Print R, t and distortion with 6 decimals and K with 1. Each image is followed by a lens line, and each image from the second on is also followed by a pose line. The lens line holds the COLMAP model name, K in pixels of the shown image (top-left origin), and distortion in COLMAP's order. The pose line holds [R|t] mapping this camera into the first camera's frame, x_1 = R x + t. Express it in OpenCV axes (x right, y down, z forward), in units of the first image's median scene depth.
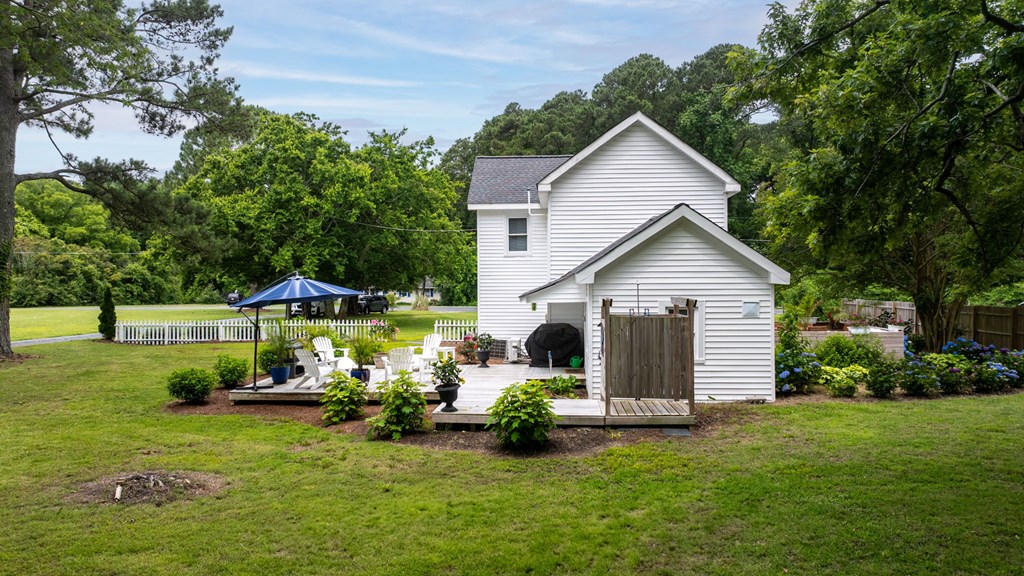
lens RADIAL K [[793.3, 0, 512.0], [0, 793.3, 288.0], [0, 0, 1]] dist [-0.007097, -0.004491]
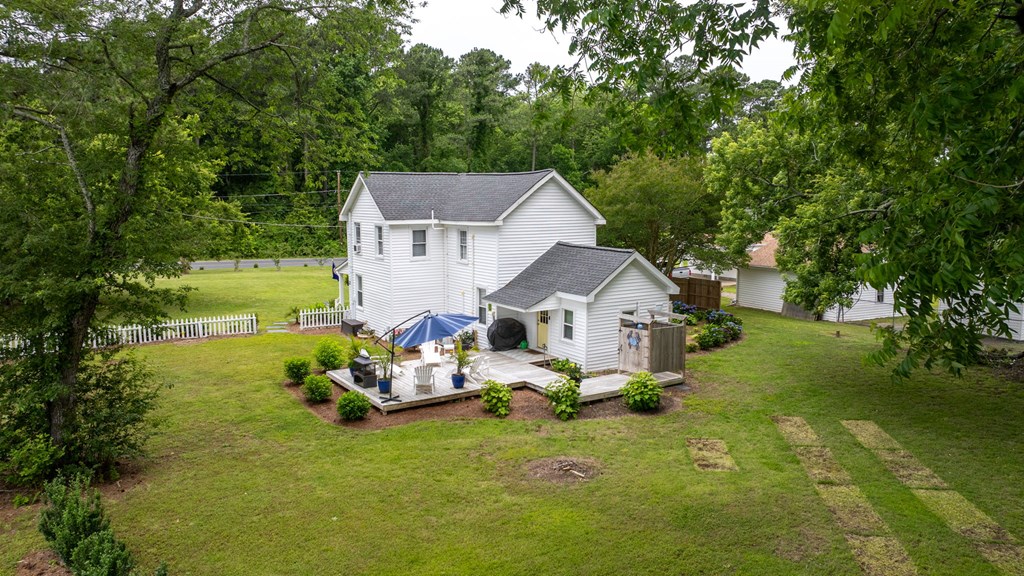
lens RADIAL K [[793.3, 0, 512.0], [0, 793.3, 288.0], [0, 0, 1]] dist [-0.007097, -0.004491]
pose [[0.773974, -0.077577, 0.628448, -0.836502], [-0.001363, 0.992261, 0.124165, -0.187330], [-0.633216, -0.096957, 0.767878, -0.099983]]
